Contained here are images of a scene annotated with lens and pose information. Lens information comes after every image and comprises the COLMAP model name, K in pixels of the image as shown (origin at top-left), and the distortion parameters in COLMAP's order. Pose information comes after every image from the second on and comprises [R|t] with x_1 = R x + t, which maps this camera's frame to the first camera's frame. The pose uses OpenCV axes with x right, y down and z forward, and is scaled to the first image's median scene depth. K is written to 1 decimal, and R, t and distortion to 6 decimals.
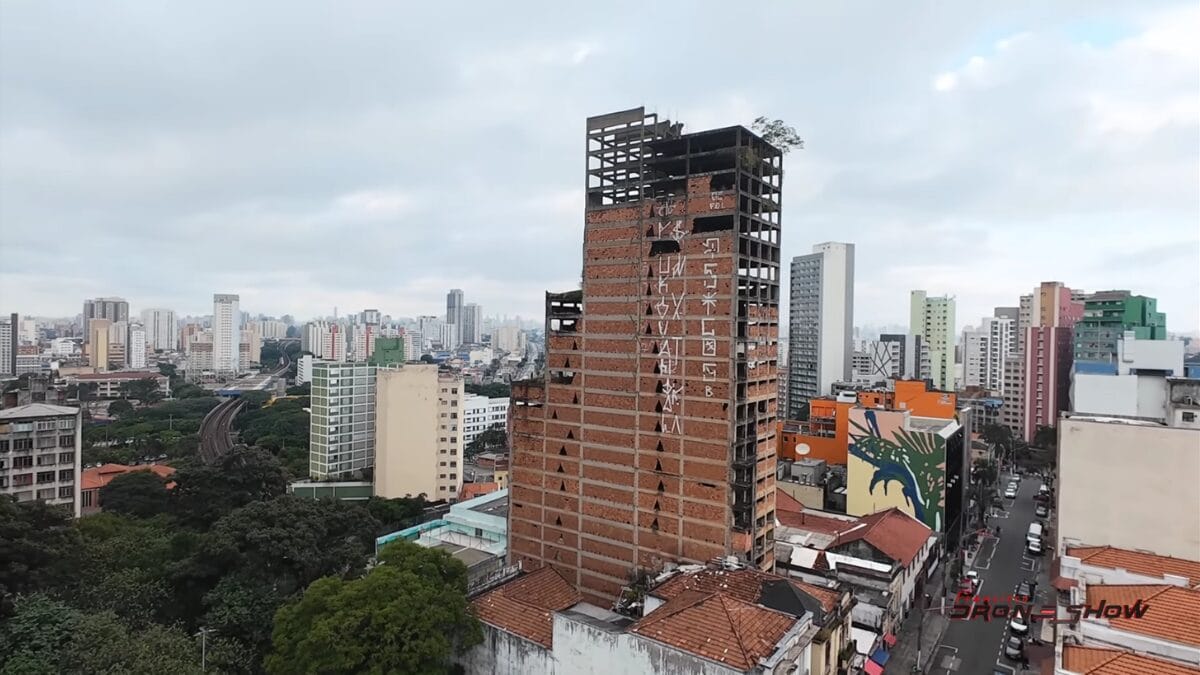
lens RADIAL K [[642.1, 0, 603.5], [0, 642.1, 336.7], [0, 0, 1]] dist [-0.007028, 0.003971]
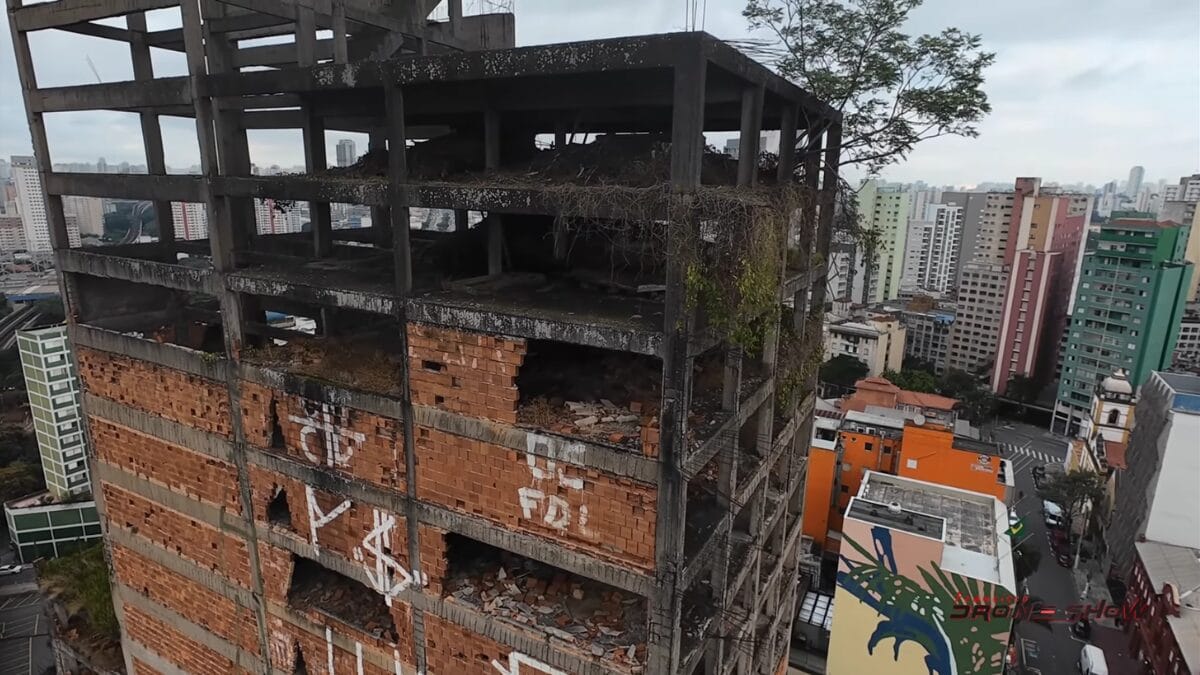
lens RADIAL K [[642.1, 0, 603.6], [0, 642.1, 335.0], [0, 0, 1]] dist [-0.007028, 0.003971]
pose [[0.992031, -0.029322, 0.122535, 0.104626], [0.000586, 0.973606, 0.228234, -0.179852], [-0.125994, -0.226343, 0.965865, 0.516936]]
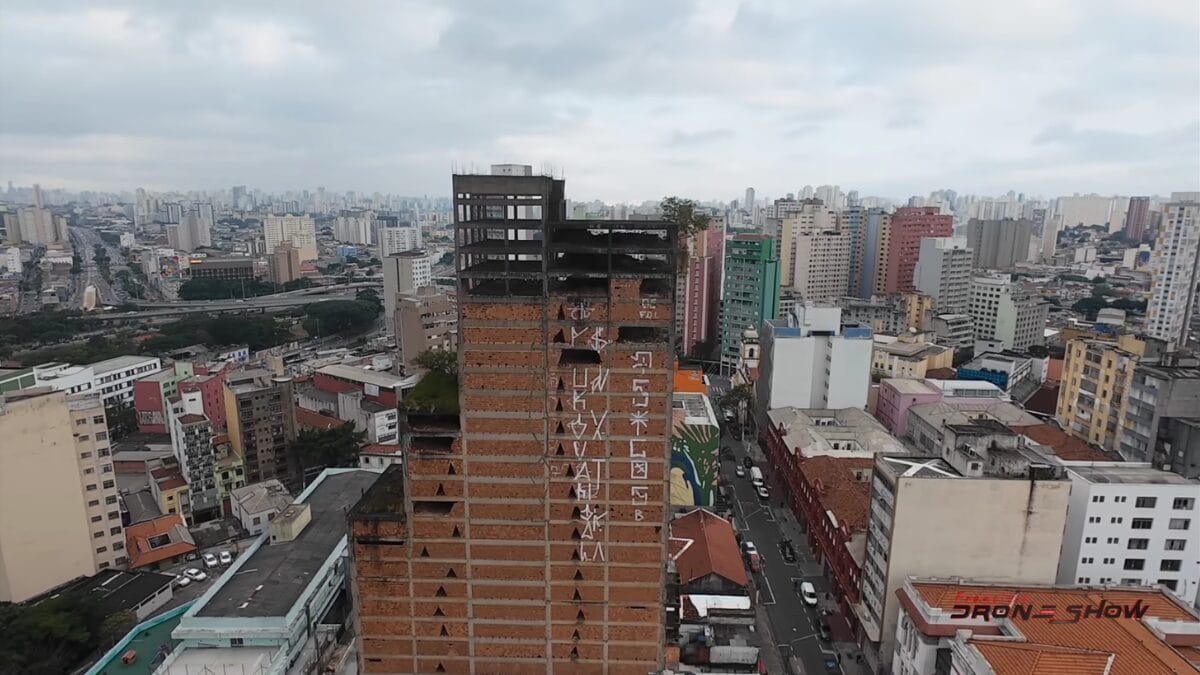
lens RADIAL K [[642.1, 0, 602.3], [0, 642.1, 334.8], [0, 0, 1]] dist [-0.007028, 0.003971]
pose [[0.834325, -0.120779, 0.537879, -0.209071], [0.011347, 0.979260, 0.202289, -0.217011], [-0.551156, -0.162672, 0.818392, 0.202335]]
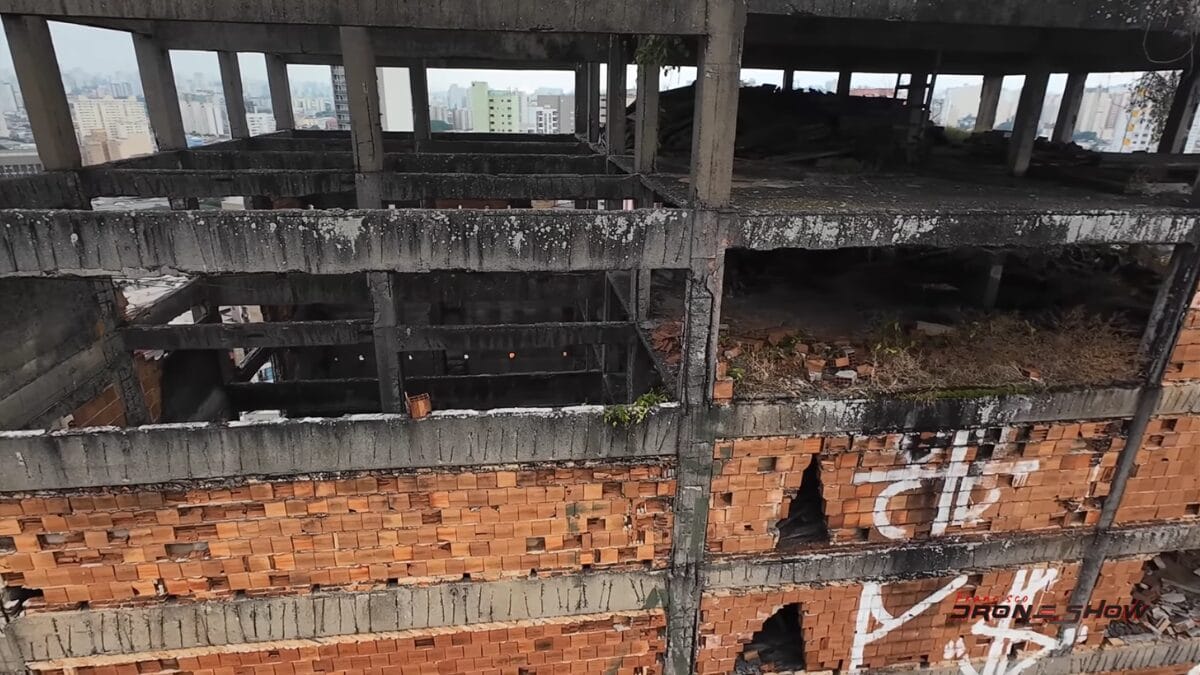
lens RADIAL K [[642.1, 0, 605.5], [0, 642.1, 333.9], [0, 0, 1]] dist [-0.007028, 0.003971]
pose [[0.731776, -0.242444, 0.636965, -0.007998], [-0.000055, 0.934569, 0.355782, -0.171640], [-0.681545, -0.260388, 0.683882, 0.628793]]
